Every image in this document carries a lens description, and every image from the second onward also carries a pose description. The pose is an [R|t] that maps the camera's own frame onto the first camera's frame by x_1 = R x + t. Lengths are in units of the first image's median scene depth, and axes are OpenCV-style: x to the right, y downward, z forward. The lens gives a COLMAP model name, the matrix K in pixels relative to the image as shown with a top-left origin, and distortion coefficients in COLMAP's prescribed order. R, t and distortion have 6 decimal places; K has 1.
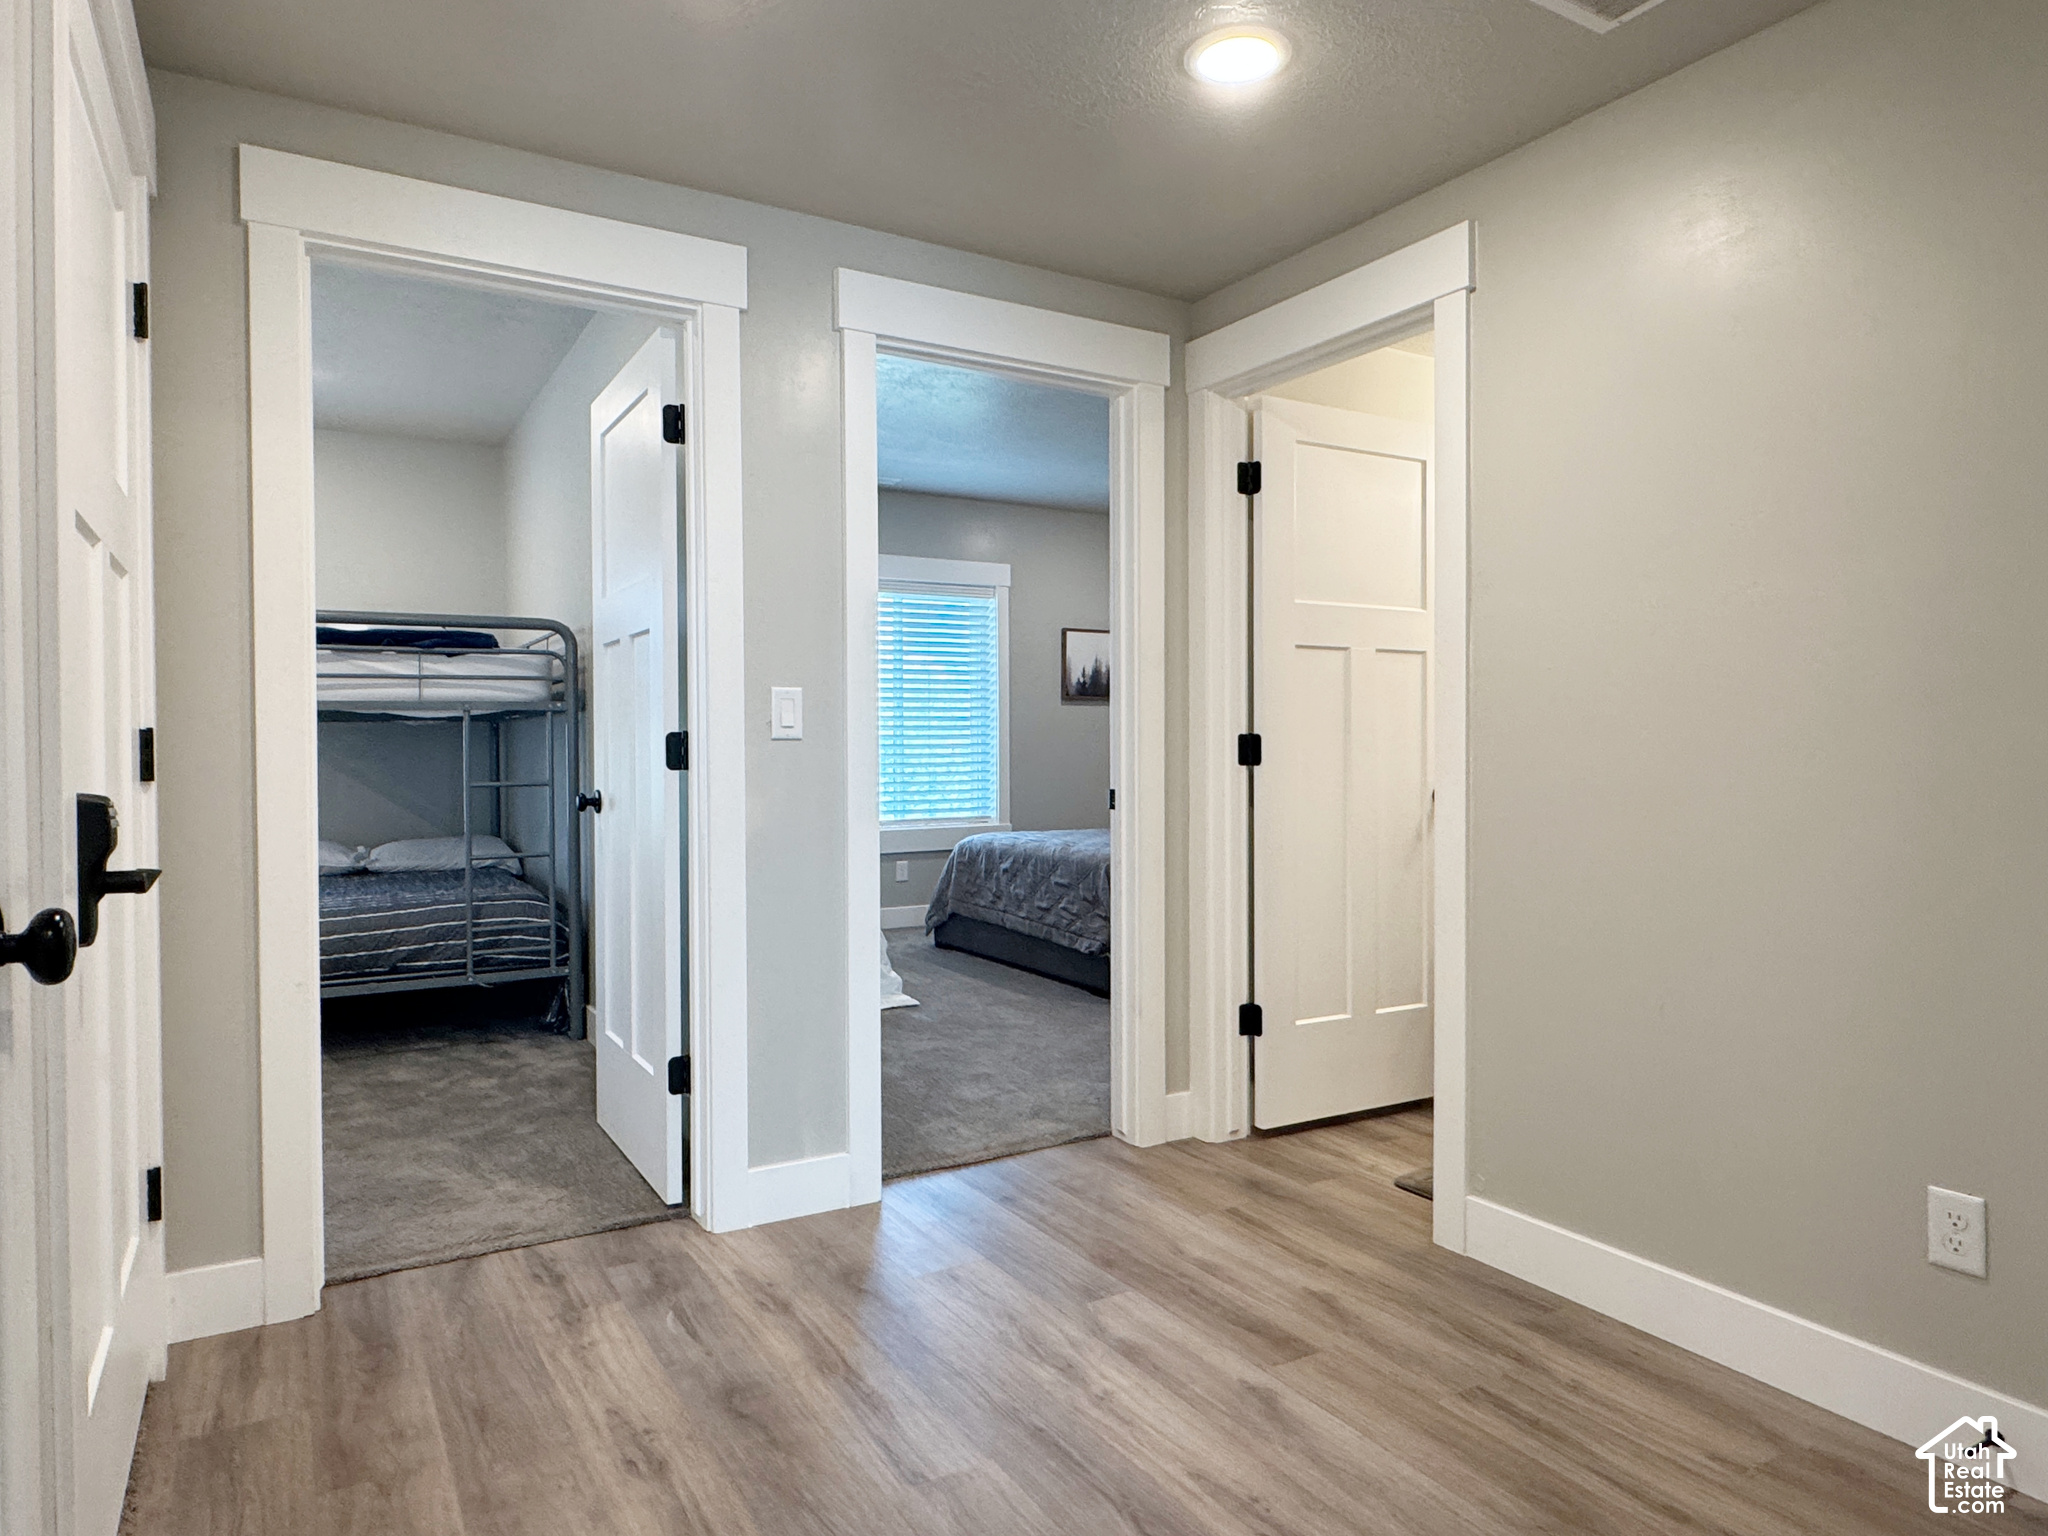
lens RADIAL K [[1241.6, 0, 1004.6], [0, 1241.6, 765.6], [0, 0, 1]] dist [0.004350, 0.003983]
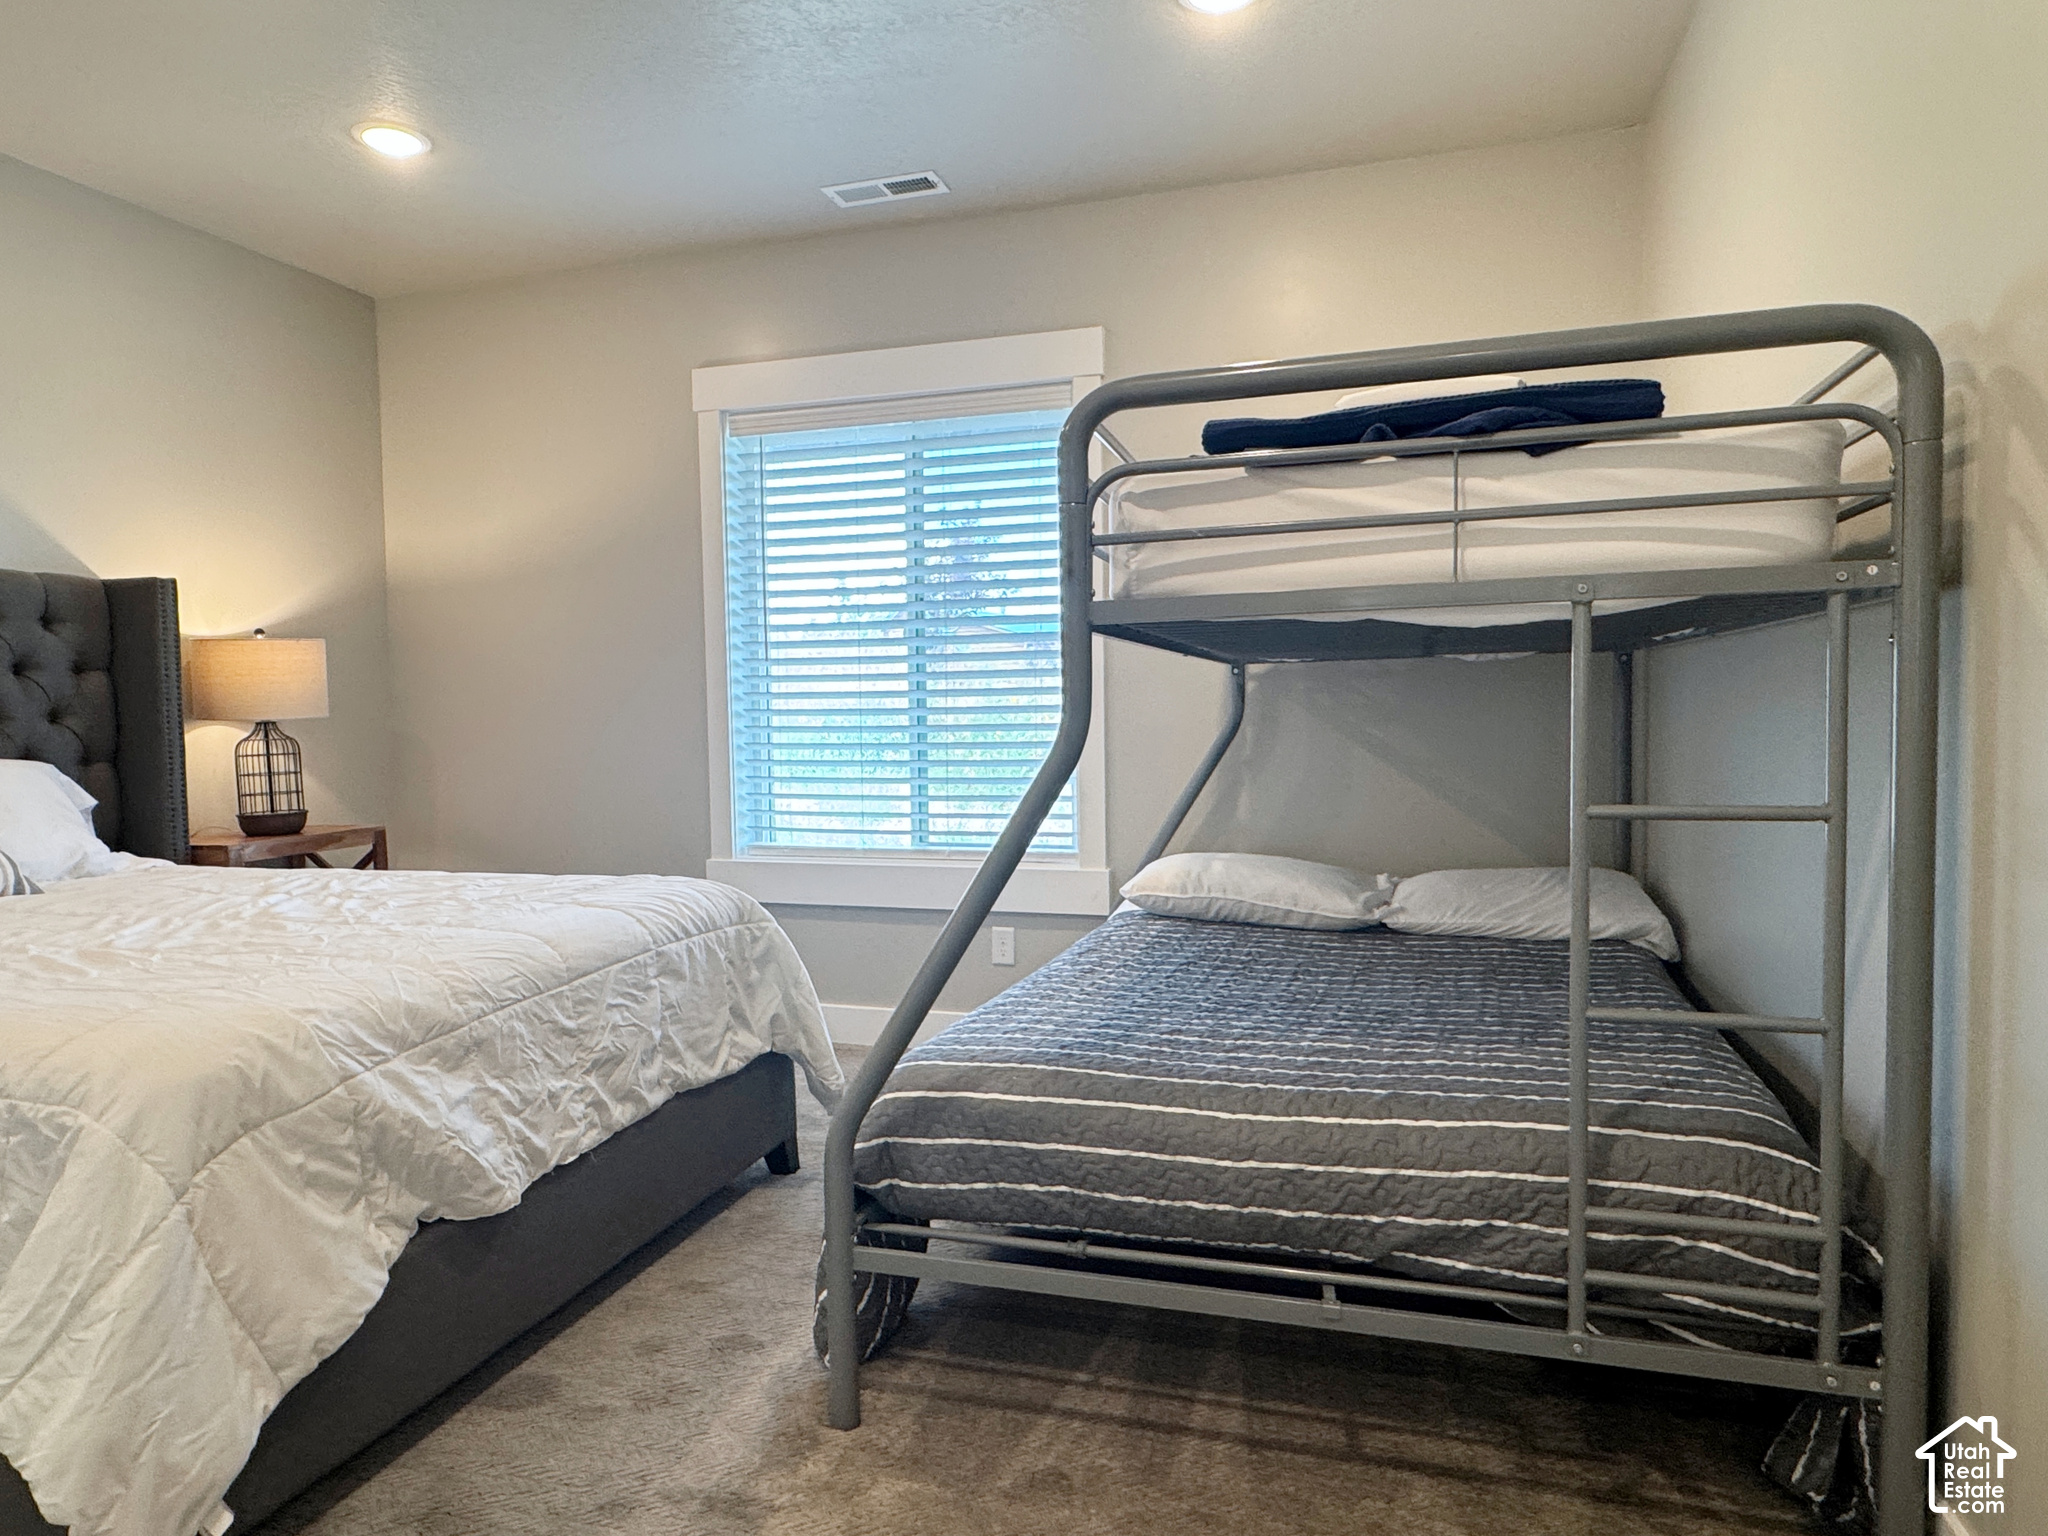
lens RADIAL K [[1241.6, 0, 1005.5], [0, 1241.6, 767.2], [0, 0, 1]] dist [0.004350, 0.003983]
pose [[0.676508, 0.031218, -0.735773, -0.271563], [0.000102, 0.999097, 0.042484, -0.012172], [0.736435, -0.028816, 0.675894, 0.614905]]
